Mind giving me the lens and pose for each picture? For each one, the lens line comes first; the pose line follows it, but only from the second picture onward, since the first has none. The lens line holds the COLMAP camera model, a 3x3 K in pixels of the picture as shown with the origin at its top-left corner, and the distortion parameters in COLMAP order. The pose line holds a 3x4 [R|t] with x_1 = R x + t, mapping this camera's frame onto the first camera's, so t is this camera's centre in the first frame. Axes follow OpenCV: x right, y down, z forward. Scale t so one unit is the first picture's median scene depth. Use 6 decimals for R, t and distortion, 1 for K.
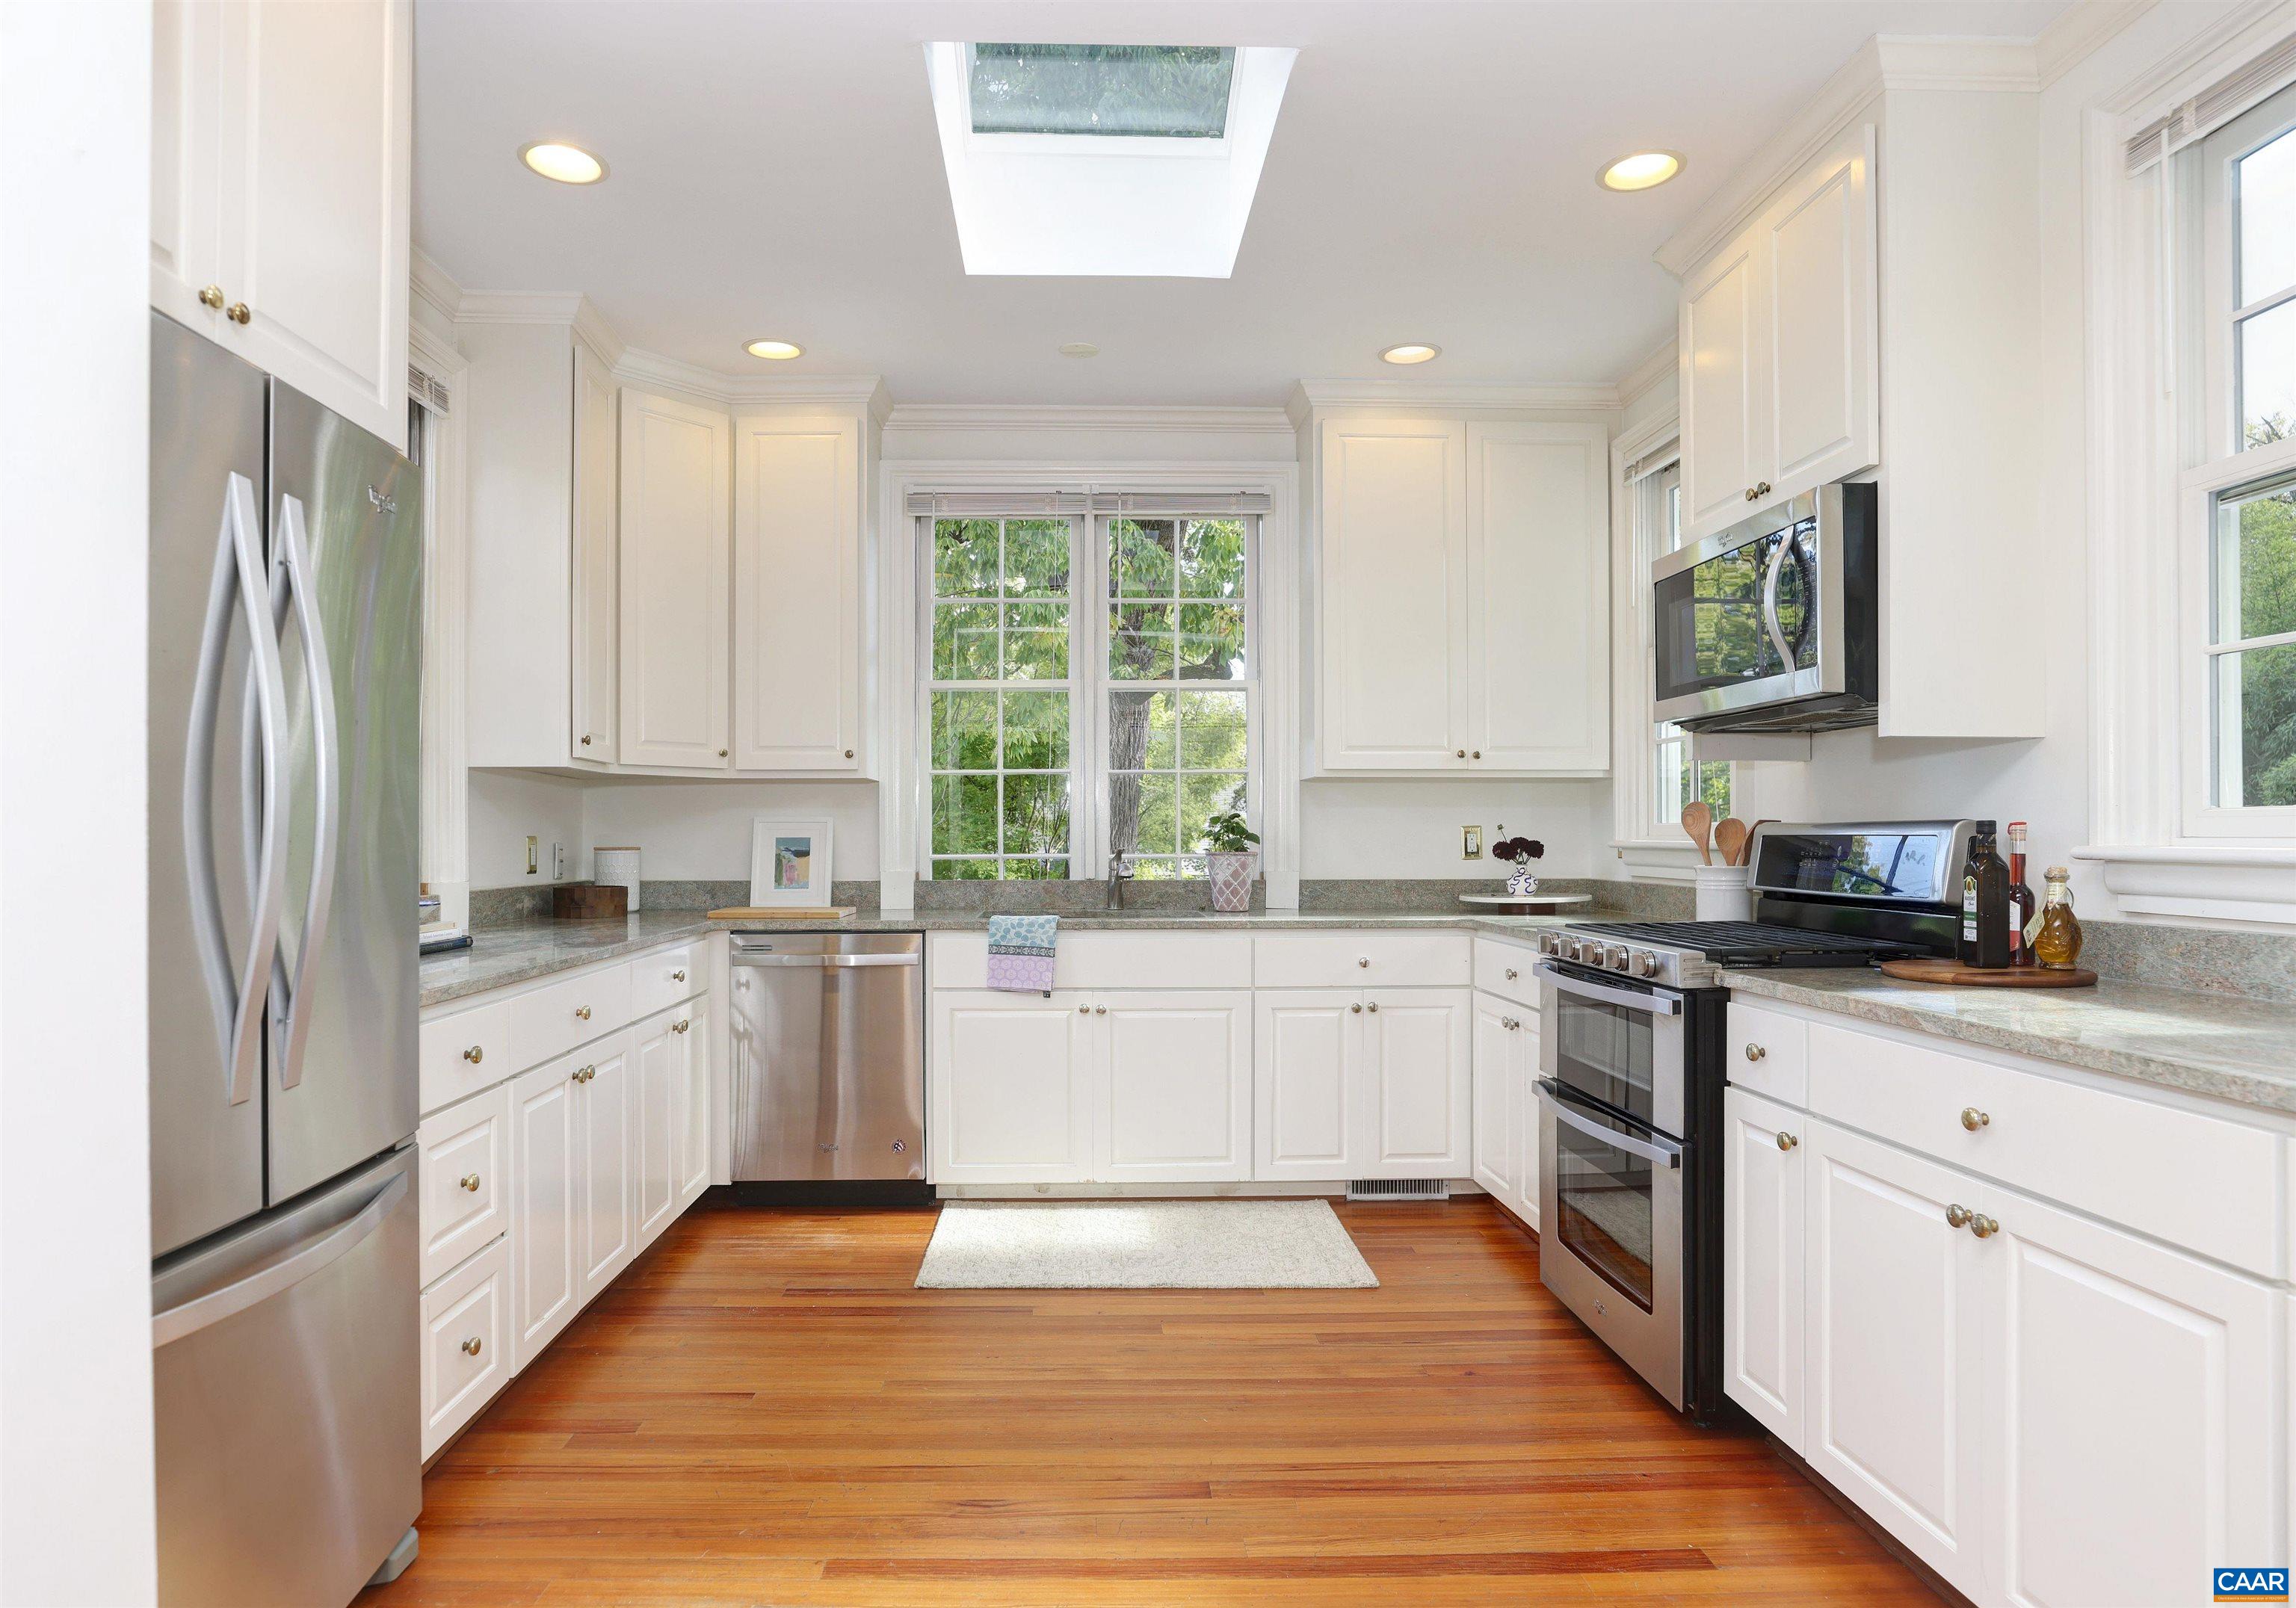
lens RADIAL K [[1271.2, 0, 1155.3], [0, 1271.2, 826.2], [0, 0, 1]] dist [-0.042273, 0.016213]
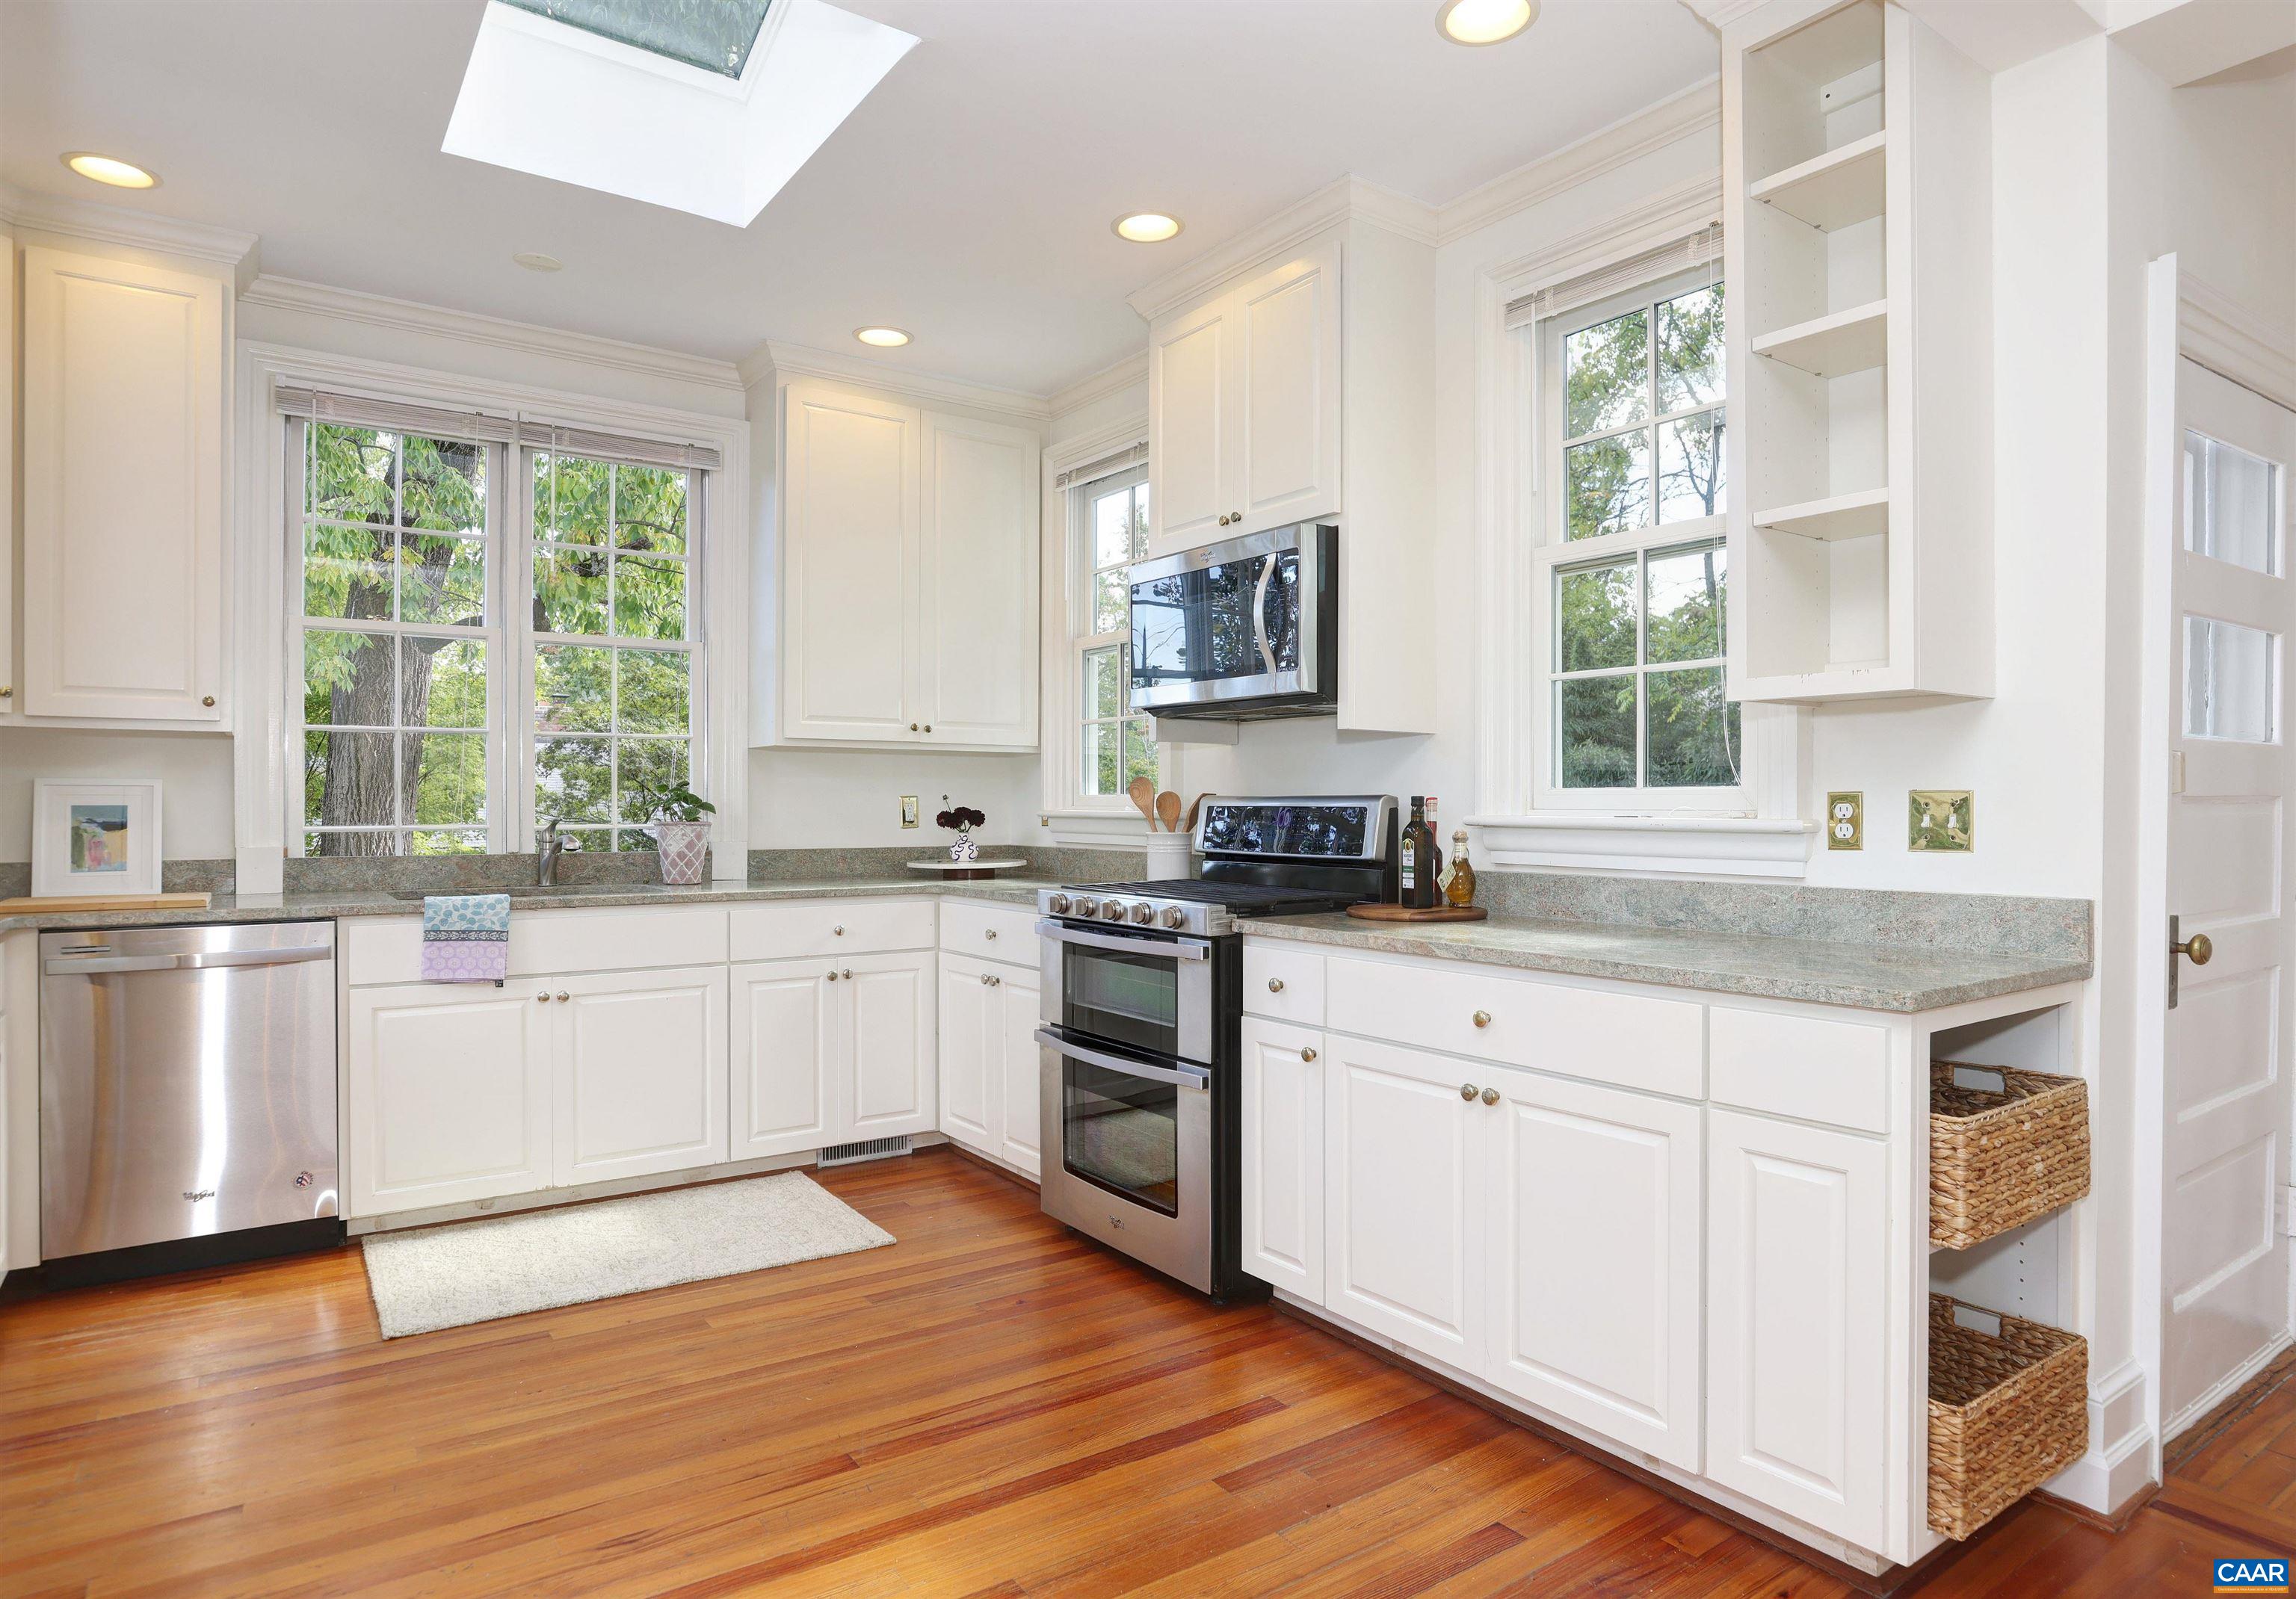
lens RADIAL K [[1257.6, 0, 1148.0], [0, 1257.6, 799.5], [0, 0, 1]] dist [-0.039261, 0.016590]
pose [[0.843415, 0.005033, 0.537240, -0.172585], [-0.007249, 0.999972, 0.002013, -0.001005], [-0.537214, -0.005593, 0.843427, 0.025509]]
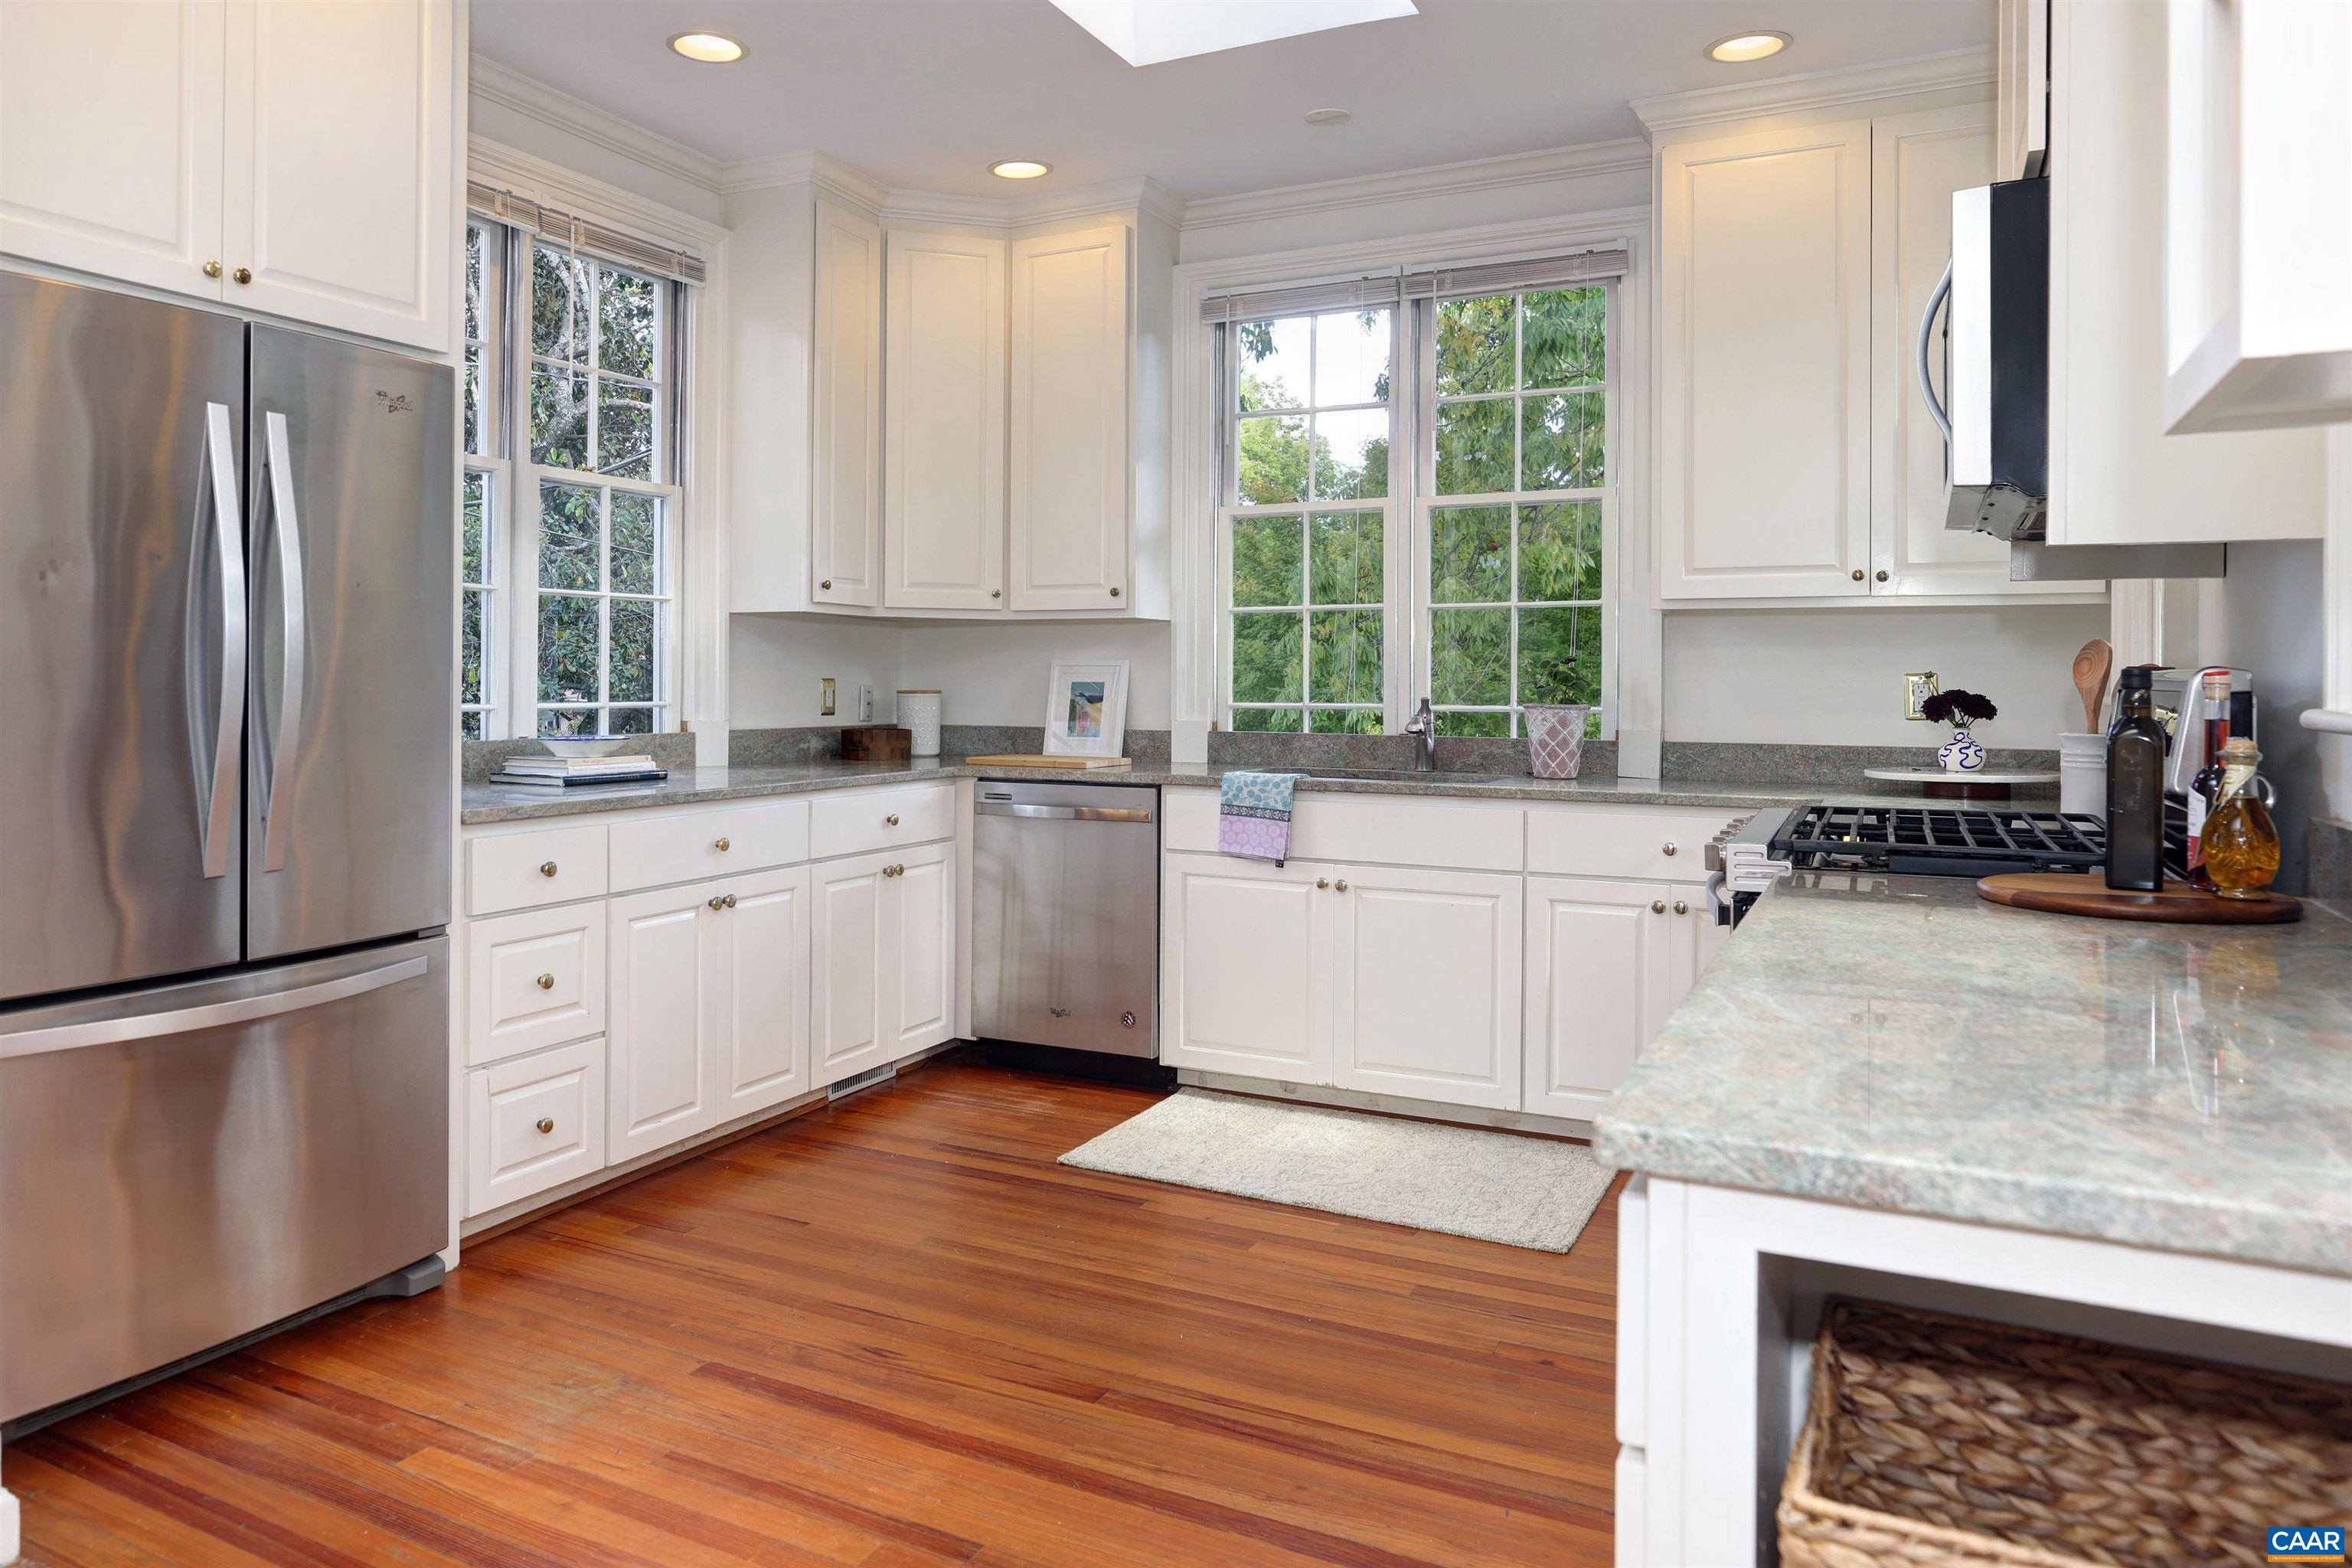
lens RADIAL K [[1583.1, 0, 1167.7], [0, 1583.1, 667.6], [0, 0, 1]] dist [-0.010751, -0.001154]
pose [[0.875659, 0.003410, -0.482918, 0.376595], [-0.004077, 0.999992, -0.000331, -0.001879], [0.482913, 0.002259, 0.875666, 0.008229]]
